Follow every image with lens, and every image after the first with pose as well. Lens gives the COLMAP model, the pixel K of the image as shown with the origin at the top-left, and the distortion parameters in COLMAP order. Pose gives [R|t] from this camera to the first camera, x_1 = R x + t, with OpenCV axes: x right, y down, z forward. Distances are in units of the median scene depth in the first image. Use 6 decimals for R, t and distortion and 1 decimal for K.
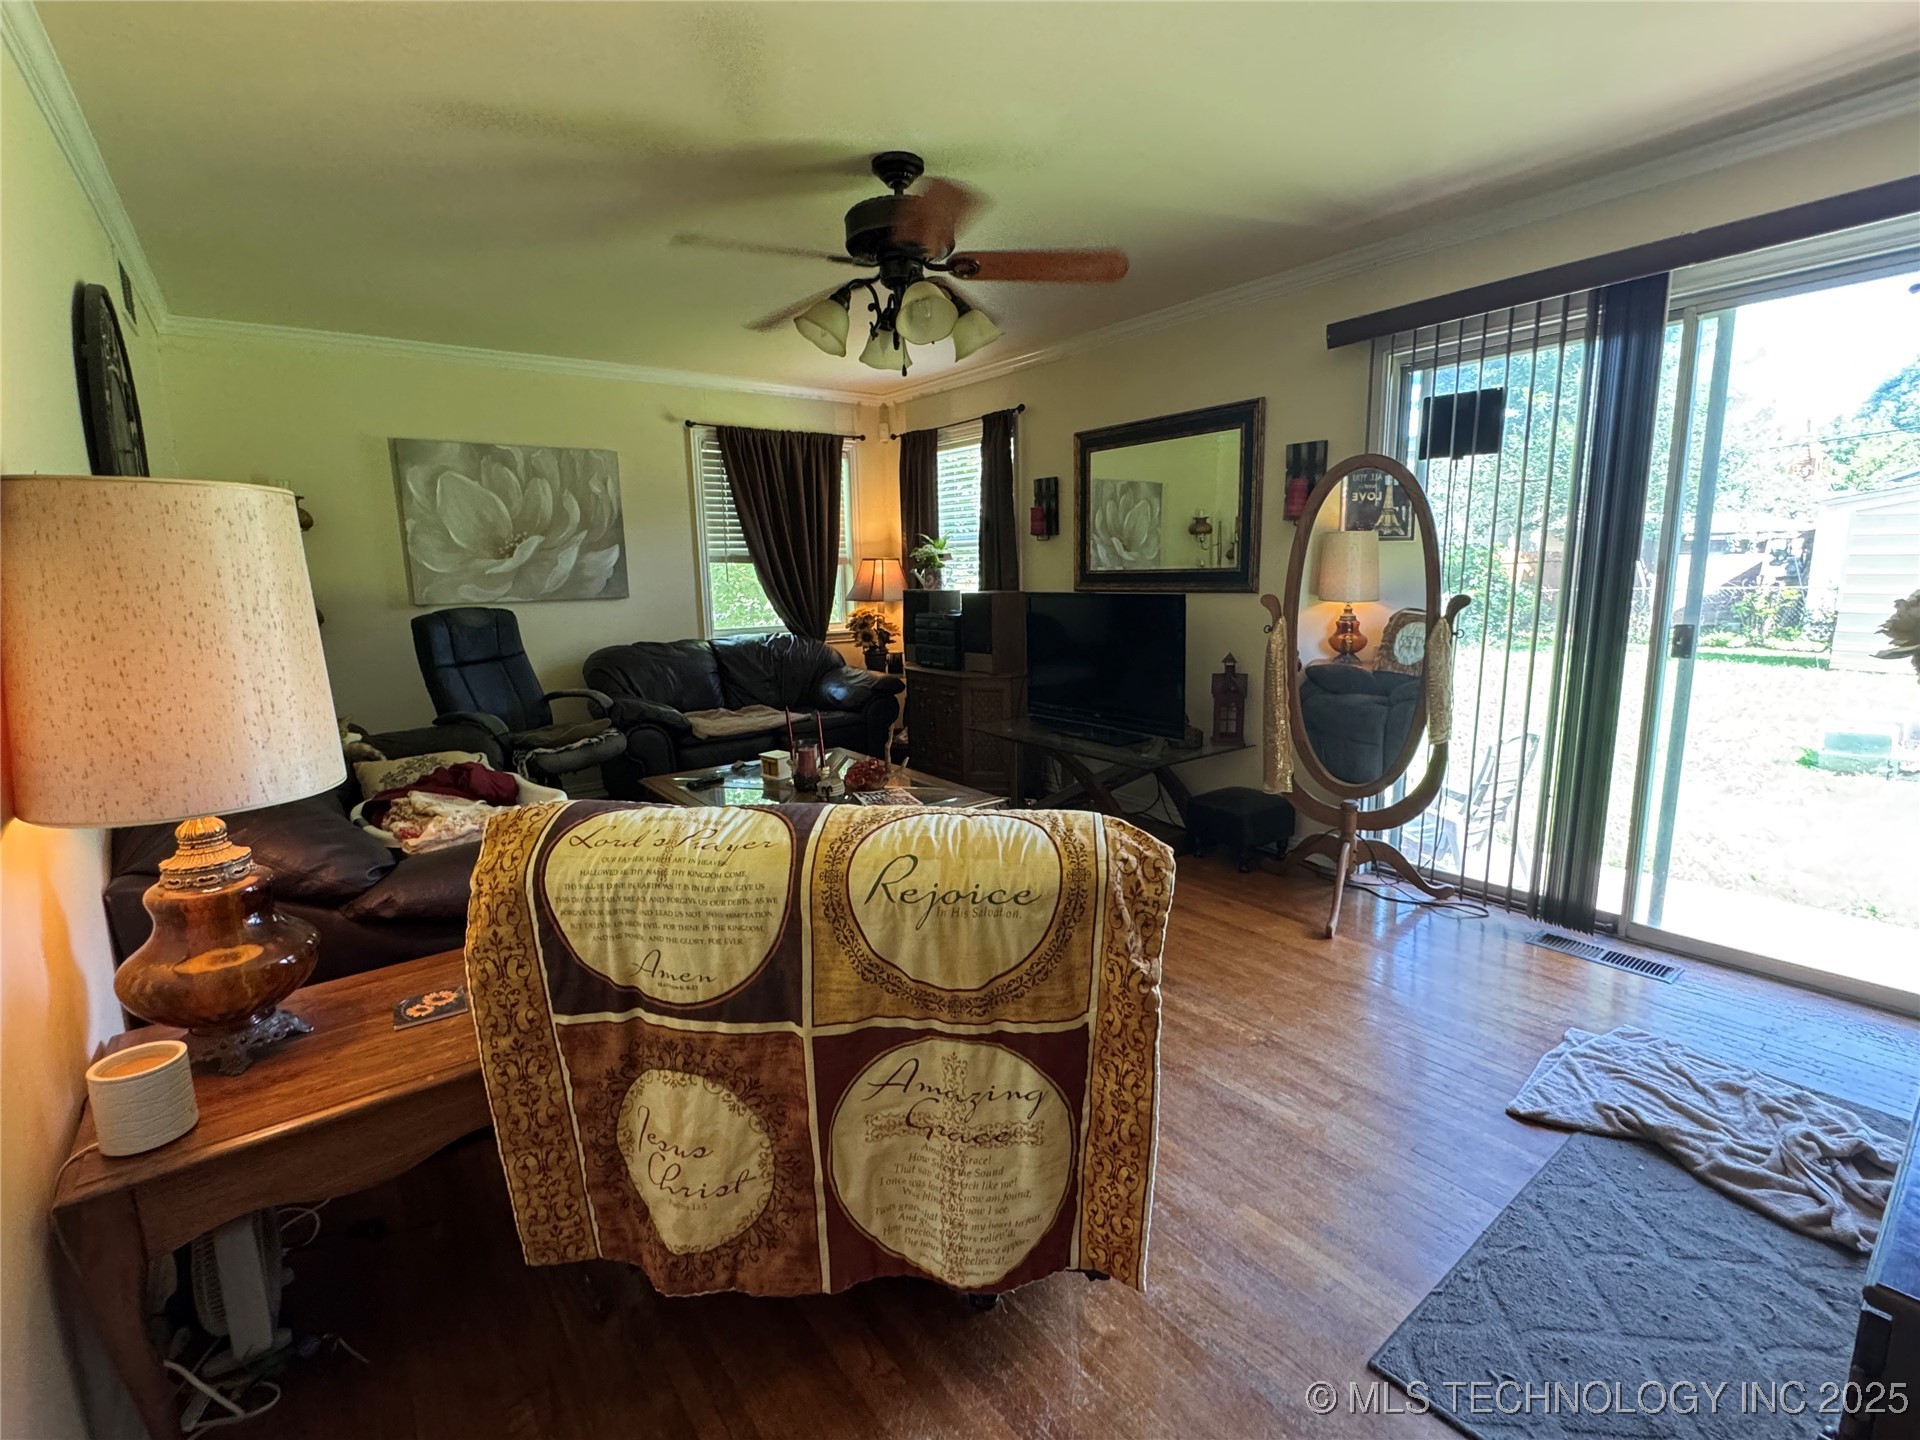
lens RADIAL K [[879.8, 0, 960.0], [0, 879.8, 718.7], [0, 0, 1]] dist [0.000861, 0.000058]
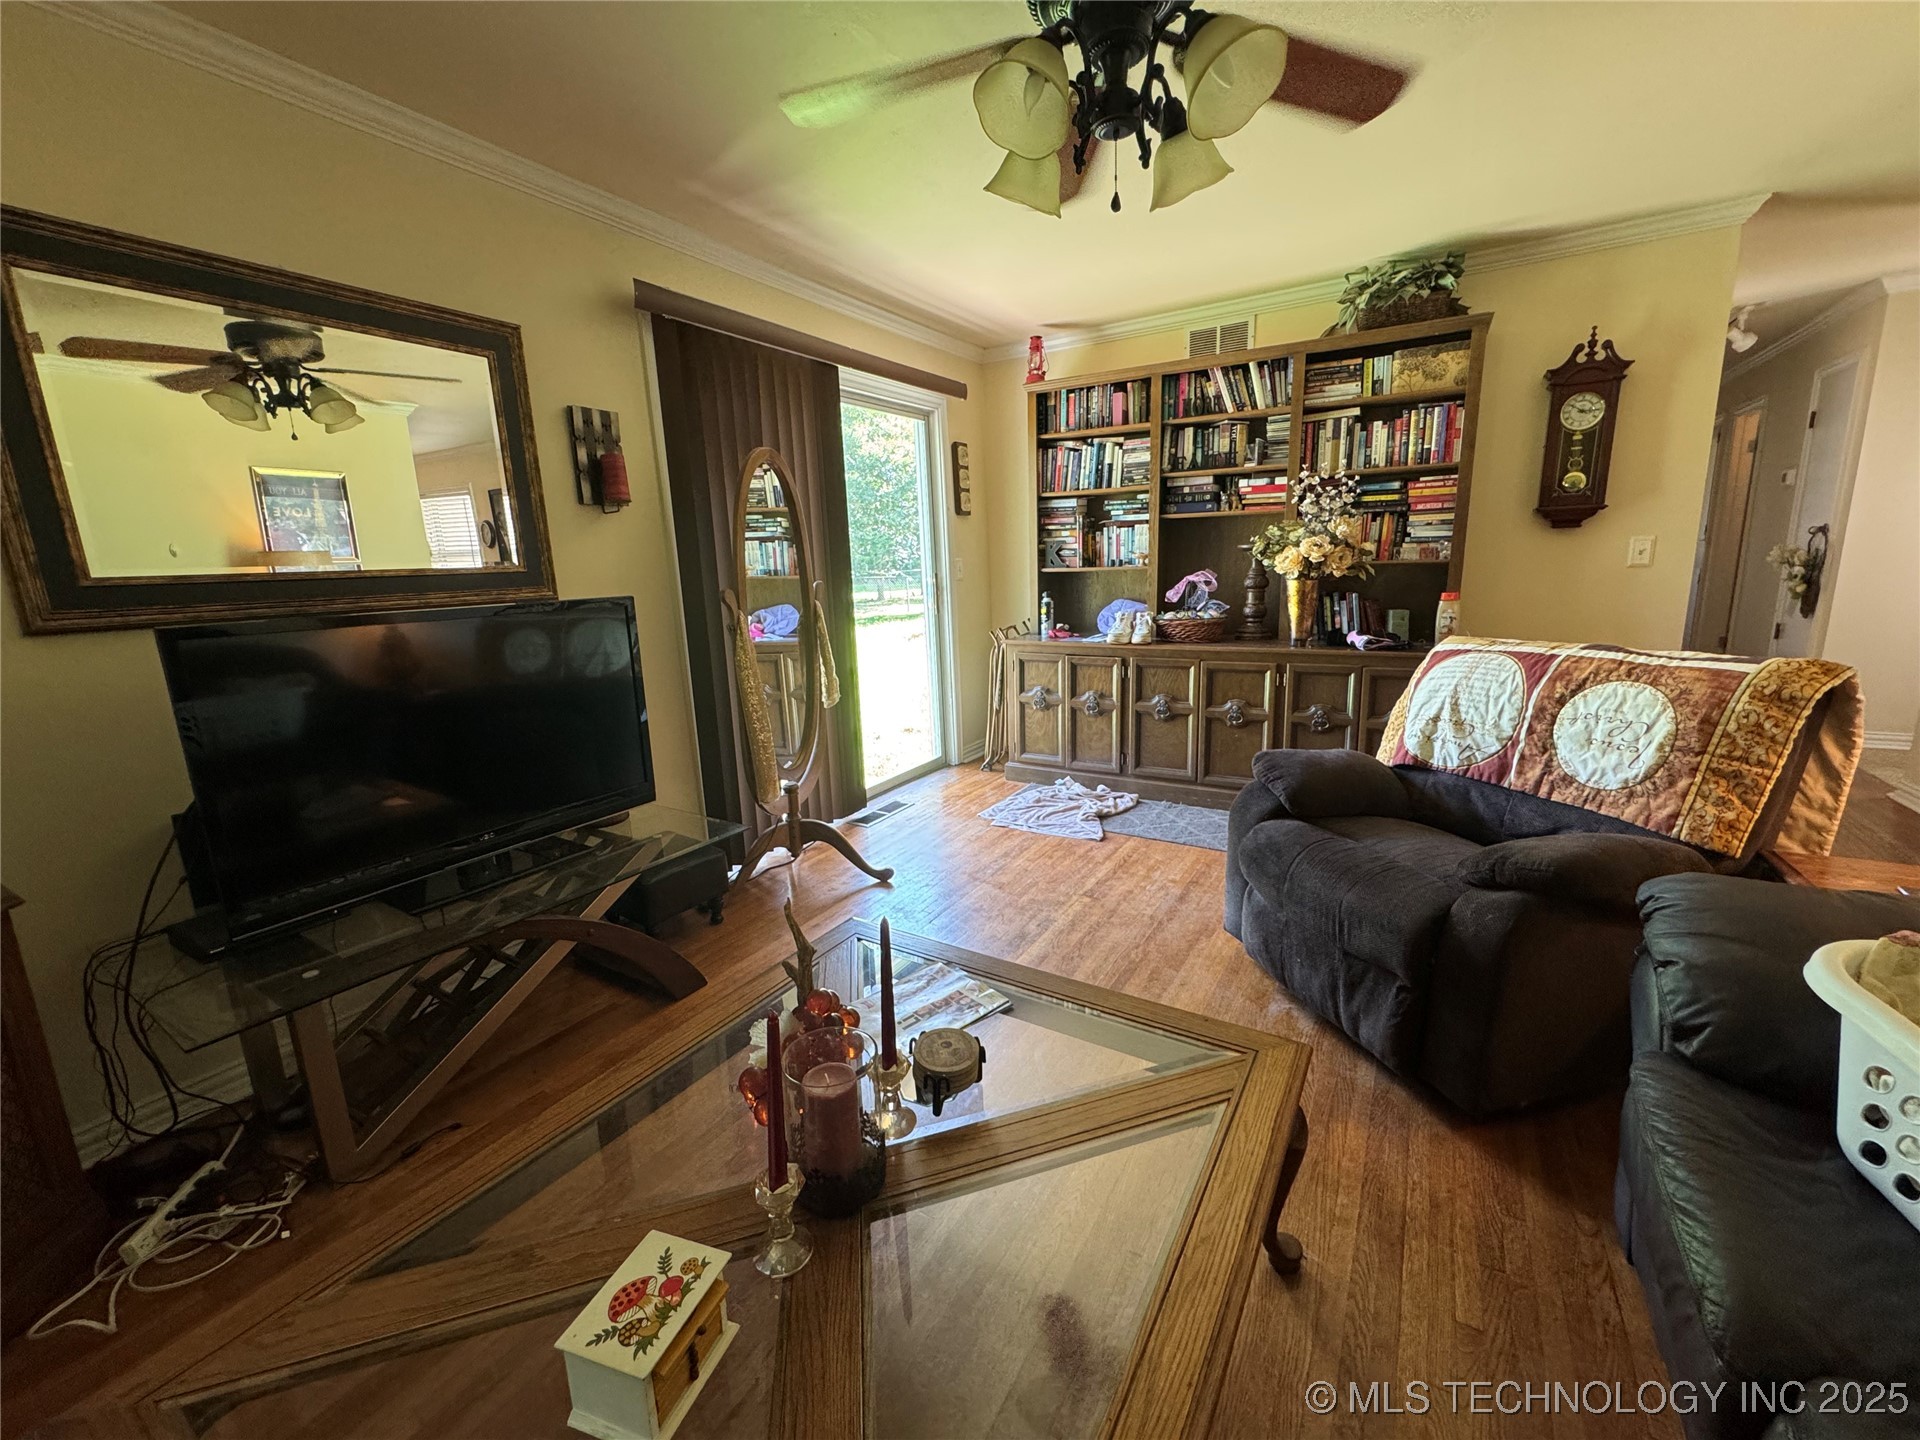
lens RADIAL K [[769.6, 0, 959.0], [0, 769.6, 719.7], [0, 0, 1]] dist [0.000592, 0.000032]
pose [[-0.367205, -0.153595, 0.917371, -0.499933], [0.203282, 0.949177, 0.240290, -0.172130], [-0.907655, 0.274720, -0.317320, 1.183398]]
